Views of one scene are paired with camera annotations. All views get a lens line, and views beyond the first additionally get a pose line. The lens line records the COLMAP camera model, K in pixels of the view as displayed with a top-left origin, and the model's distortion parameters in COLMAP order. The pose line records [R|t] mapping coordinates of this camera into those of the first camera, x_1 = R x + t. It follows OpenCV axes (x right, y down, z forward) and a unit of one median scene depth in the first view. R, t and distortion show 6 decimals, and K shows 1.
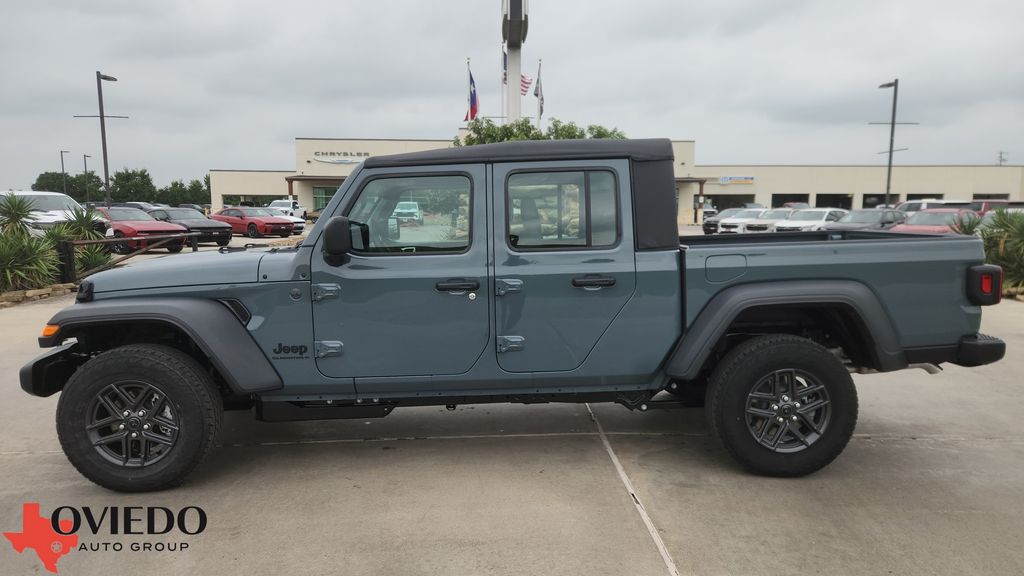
lens RADIAL K [[683.7, 0, 518.6], [0, 683.7, 297.8], [0, 0, 1]] dist [0.022042, 0.003255]
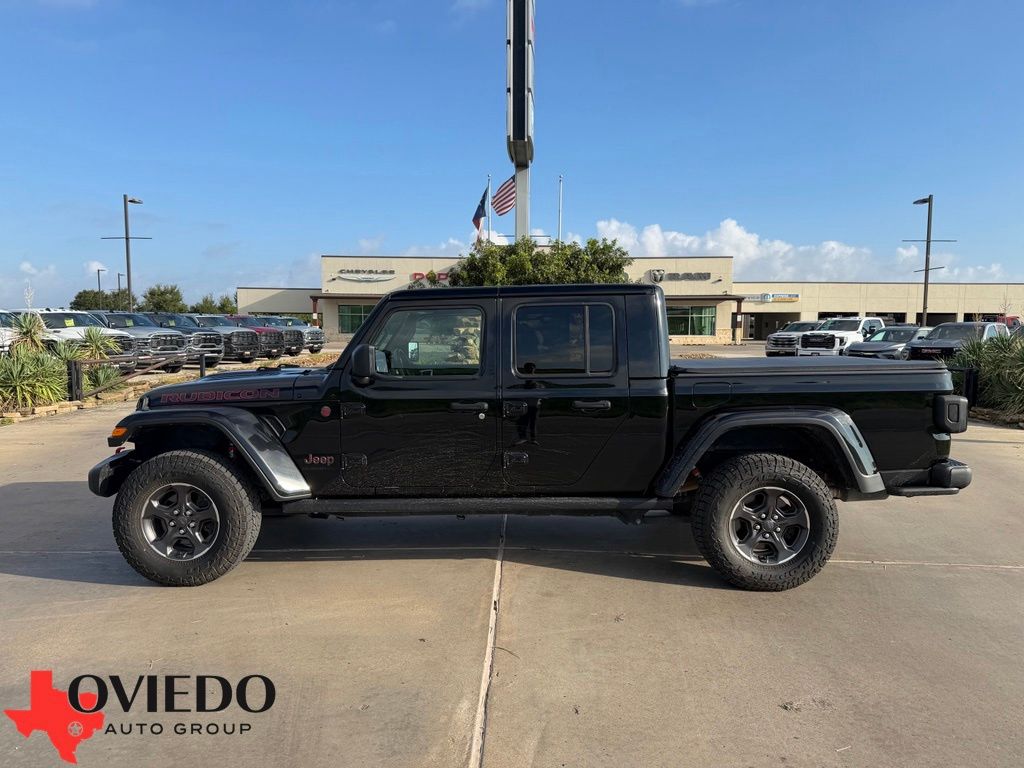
lens RADIAL K [[715.9, 0, 517.1], [0, 715.9, 390.4], [0, 0, 1]] dist [0.053486, -0.102490]
pose [[0.998195, 0.008101, -0.059505, 0.035836], [-0.010477, 0.999156, -0.039728, -0.000327], [0.059133, 0.040280, 0.997437, -0.019528]]
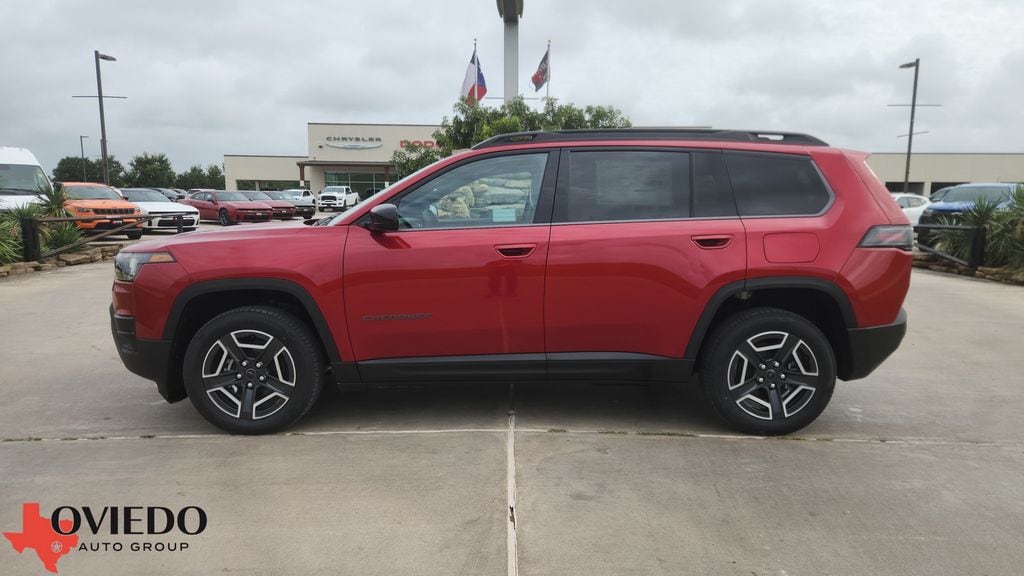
lens RADIAL K [[677.3, 0, 522.2], [0, 677.3, 295.5], [0, 0, 1]] dist [0.032508, -0.002467]
pose [[0.999605, 0.008745, -0.026699, 0.026710], [-0.008381, 0.999871, 0.013705, 0.003348], [0.026815, -0.013476, 0.999550, 0.027347]]
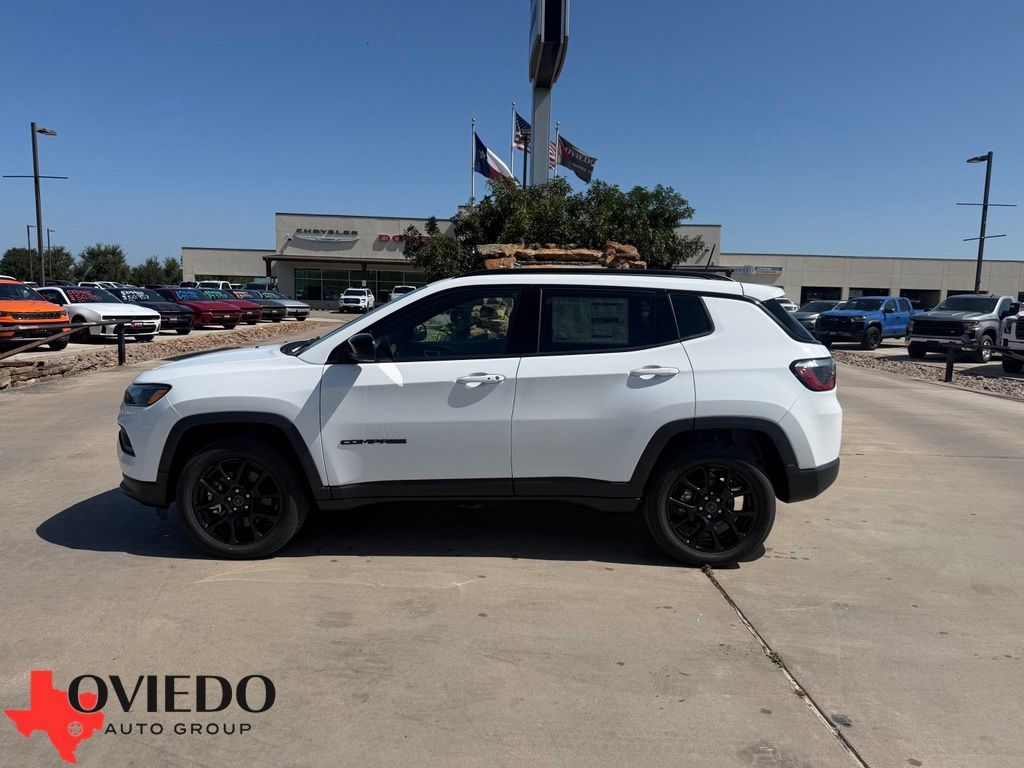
lens RADIAL K [[706.9, 0, 504.8], [0, 706.9, 387.6], [0, 0, 1]] dist [-0.001356, -0.003544]
pose [[0.999717, 0.022192, -0.008601, -0.024394], [-0.022205, 0.999752, -0.001402, -0.018281], [0.008568, 0.001593, 0.999962, 0.143647]]
